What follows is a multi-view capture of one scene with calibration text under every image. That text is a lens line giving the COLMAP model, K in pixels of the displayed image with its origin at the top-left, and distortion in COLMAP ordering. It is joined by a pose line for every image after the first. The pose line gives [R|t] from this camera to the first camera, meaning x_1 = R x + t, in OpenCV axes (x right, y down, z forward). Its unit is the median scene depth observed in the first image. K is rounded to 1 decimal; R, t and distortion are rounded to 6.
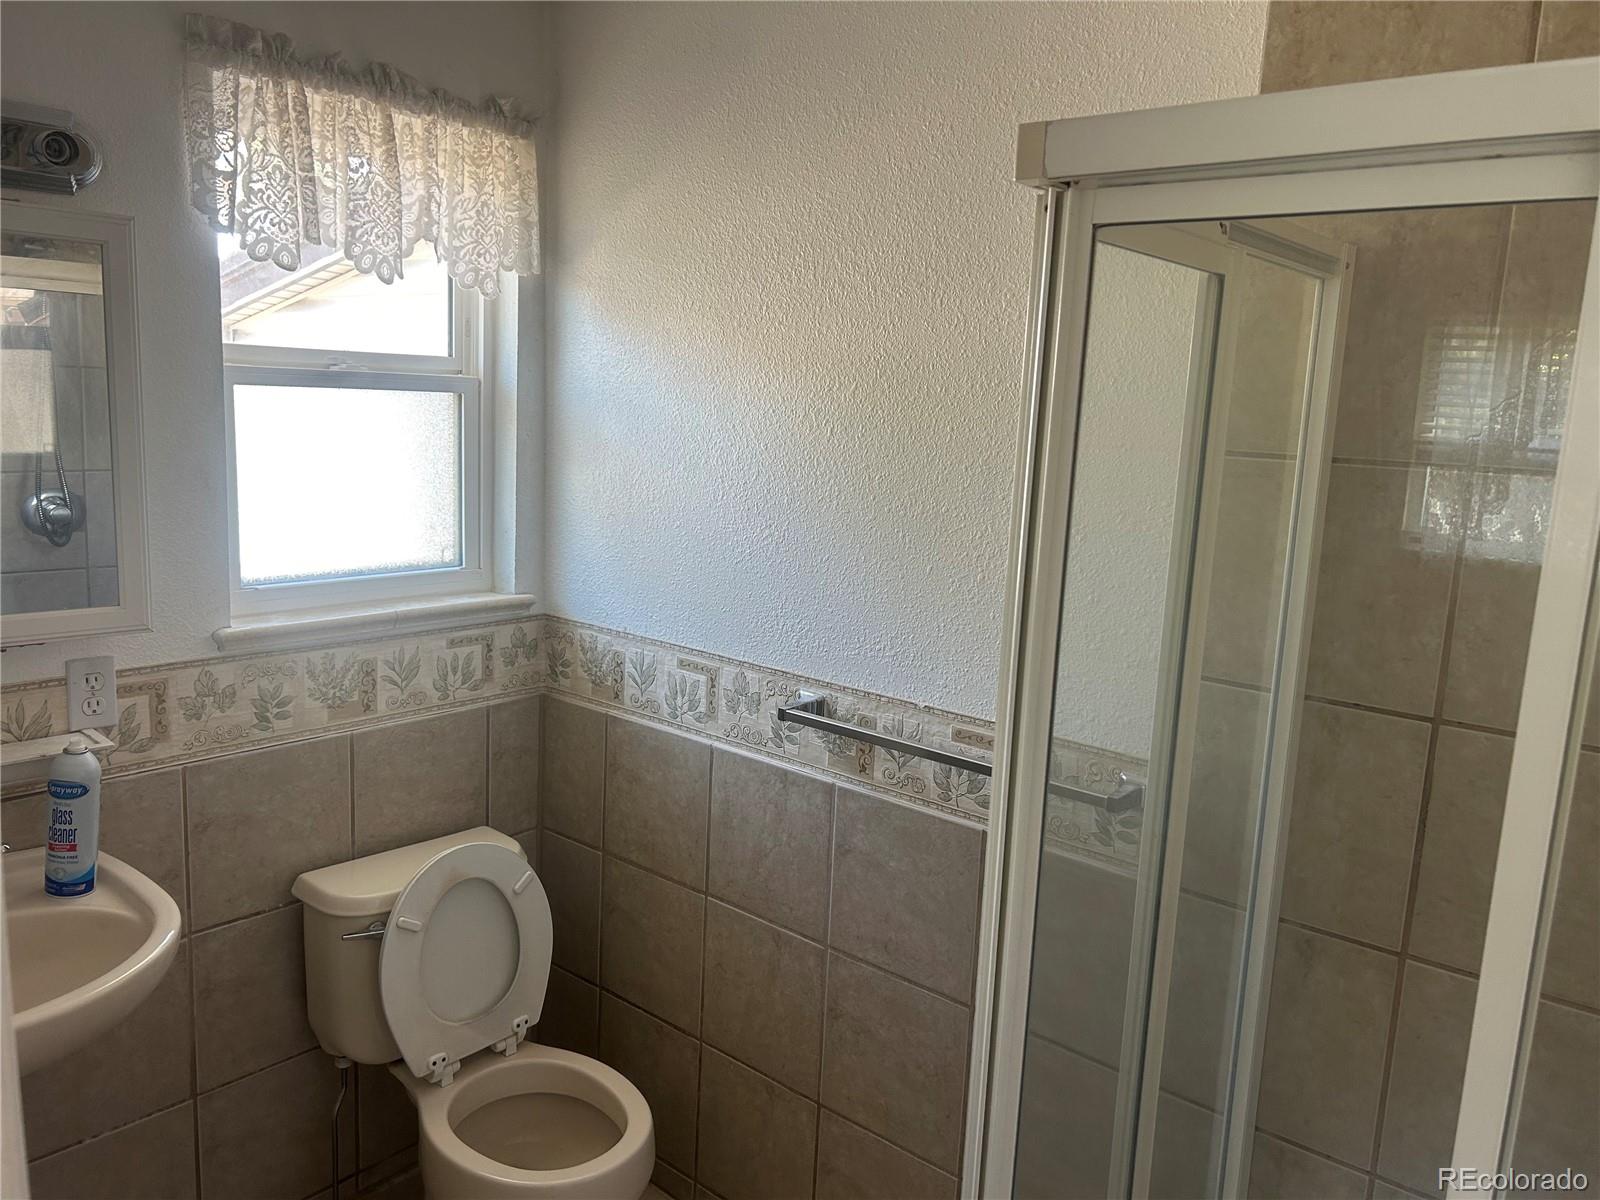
lens RADIAL K [[1201.0, 0, 802.0], [0, 1201.0, 598.4], [0, 0, 1]] dist [0.053310, -0.051429]
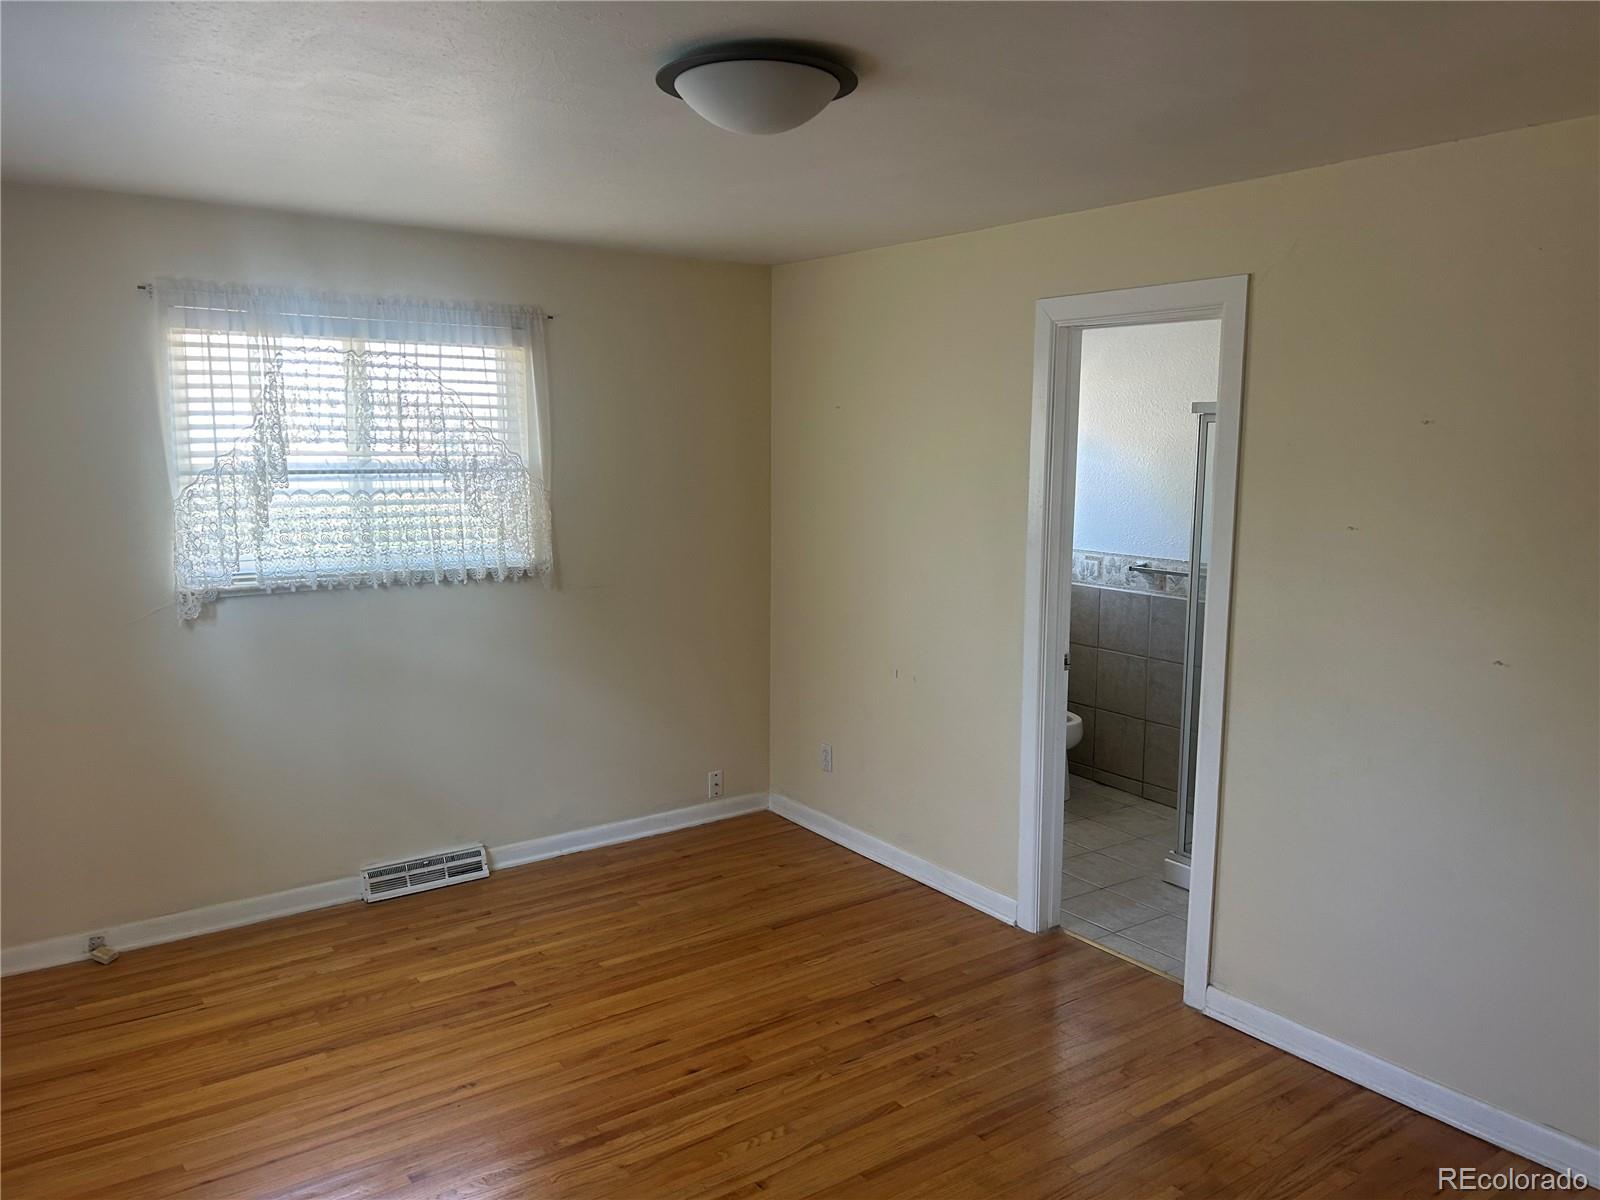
lens RADIAL K [[1201.0, 0, 806.6], [0, 1201.0, 603.6], [0, 0, 1]] dist [0.053310, -0.051429]
pose [[0.971717, -0.007302, -0.236033, -0.077919], [-0.001091, 0.999372, -0.035407, 0.249722], [0.236144, 0.034664, 0.971100, -1.660429]]
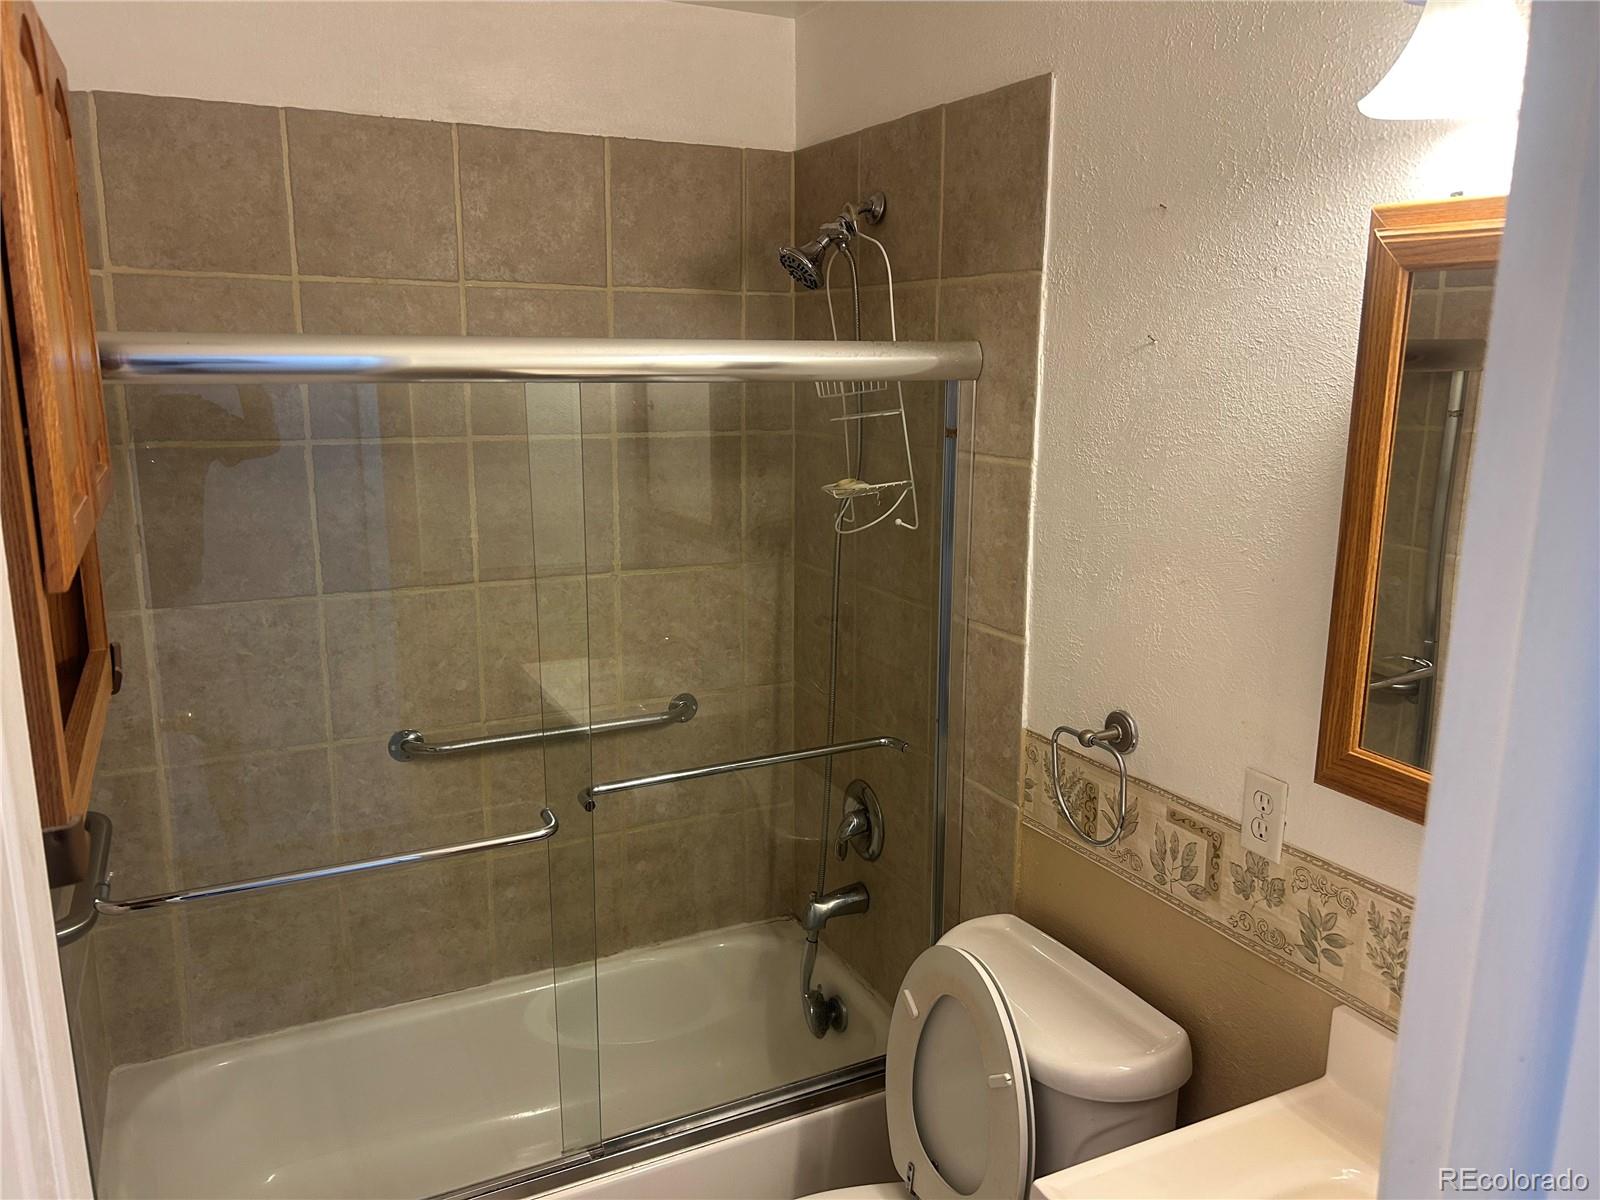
lens RADIAL K [[1201.0, 0, 800.2], [0, 1201.0, 604.7], [0, 0, 1]] dist [0.053310, -0.051429]
pose [[0.917520, 0.039890, -0.395683, -0.020308], [-0.031166, 0.999109, 0.028453, -0.096899], [0.396465, -0.013774, 0.917946, 0.212257]]
